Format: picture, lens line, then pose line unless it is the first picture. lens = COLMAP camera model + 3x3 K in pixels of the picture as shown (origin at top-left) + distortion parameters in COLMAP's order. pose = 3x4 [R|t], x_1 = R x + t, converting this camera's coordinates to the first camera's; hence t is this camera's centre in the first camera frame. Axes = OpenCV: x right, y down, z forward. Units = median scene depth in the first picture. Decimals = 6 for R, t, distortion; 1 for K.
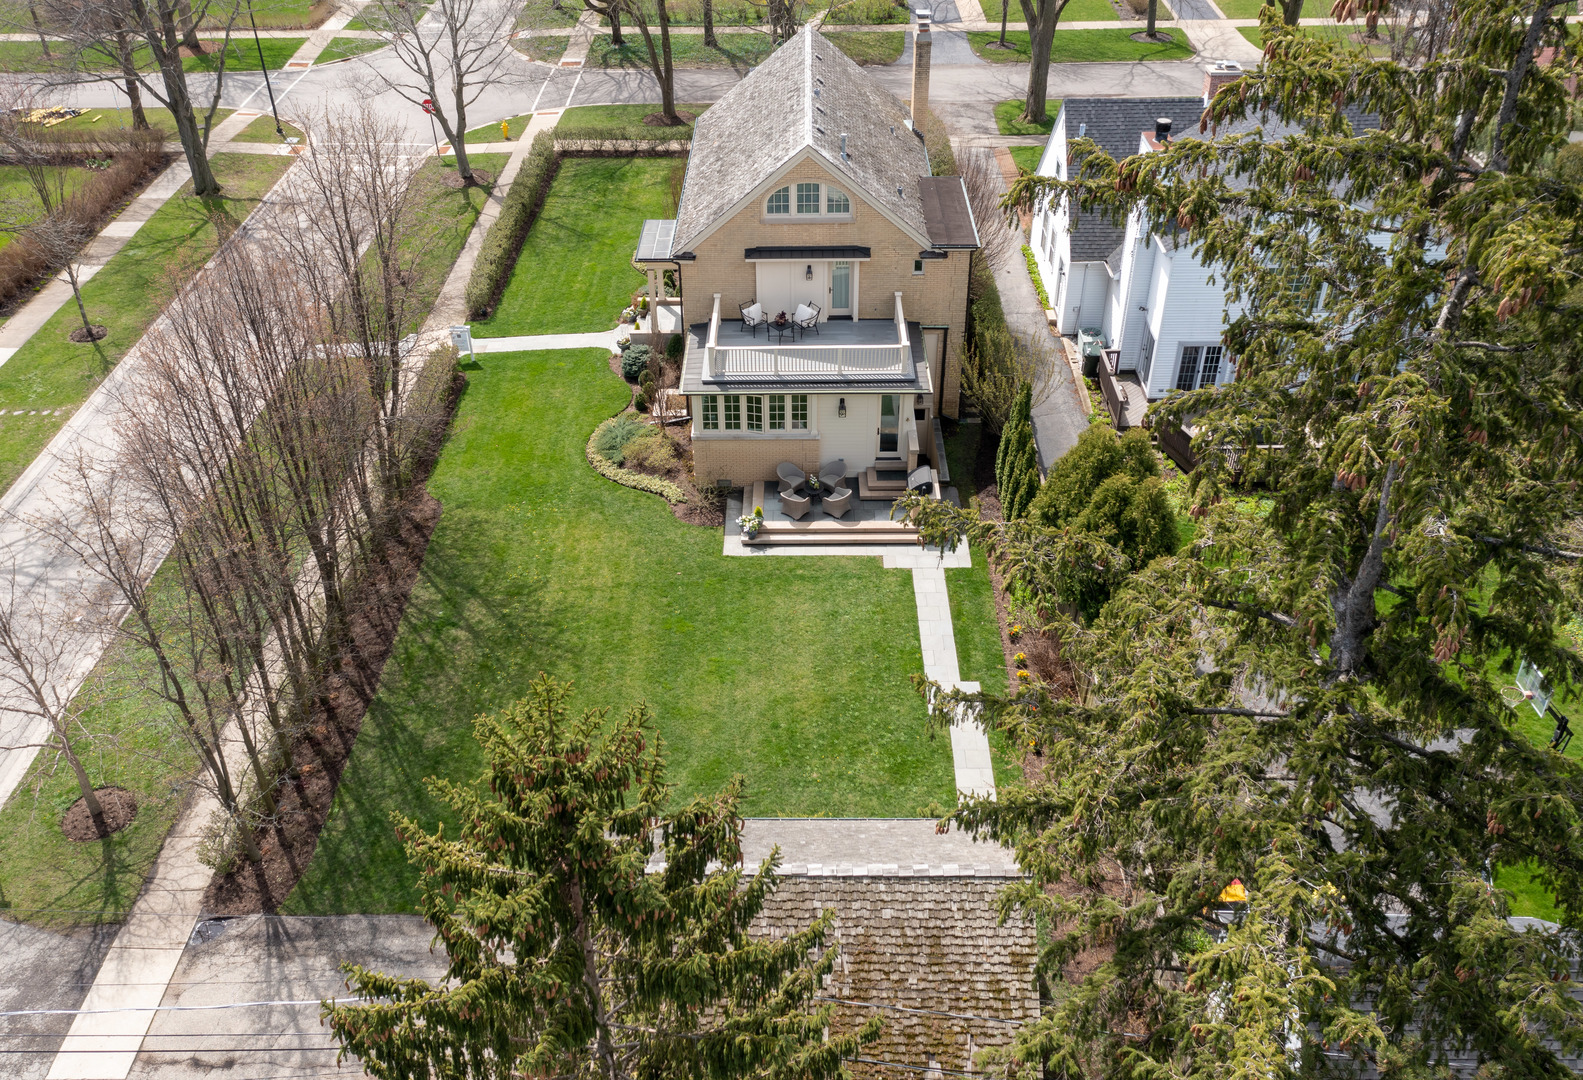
lens RADIAL K [[1307.3, 0, 781.6], [0, 1307.3, 545.7], [0, 0, 1]] dist [-0.014724, -0.002691]
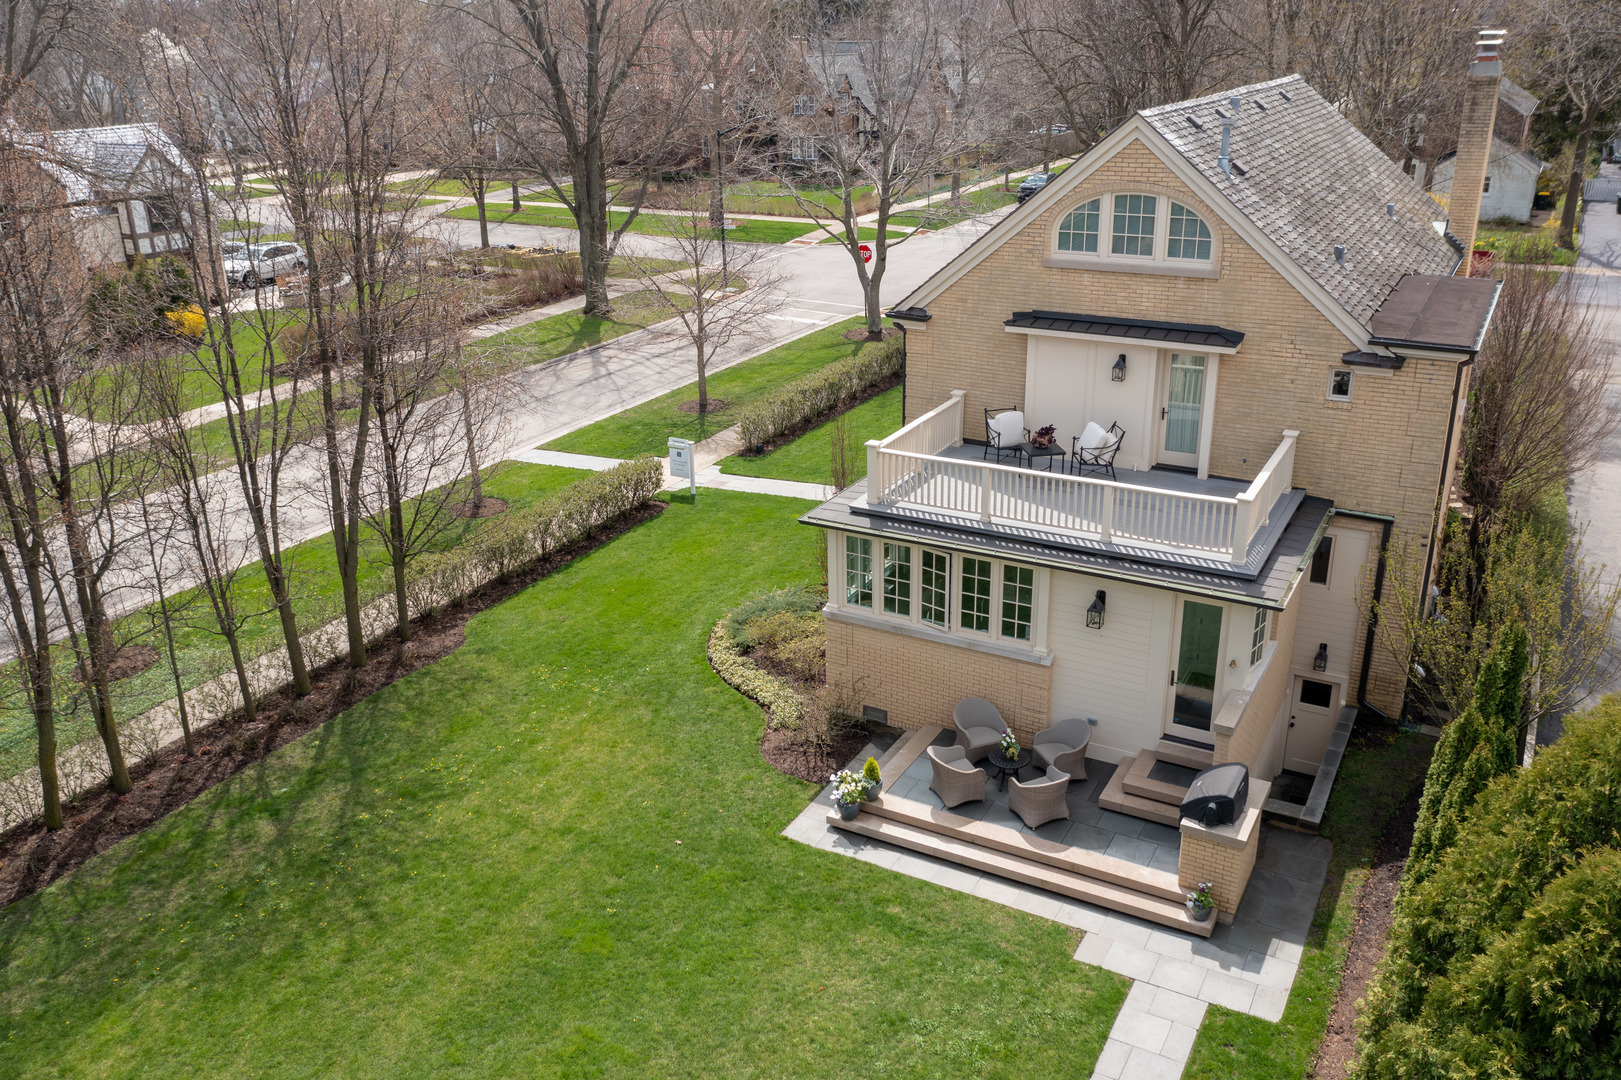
lens RADIAL K [[1315.9, 0, 812.5], [0, 1315.9, 544.6], [0, 0, 1]] dist [-0.008565, 0.008930]
pose [[0.881017, 0.176175, -0.439057, 0.164464], [-0.276890, 0.944532, -0.176610, -0.011733], [0.383589, 0.277167, 0.880930, 0.516518]]
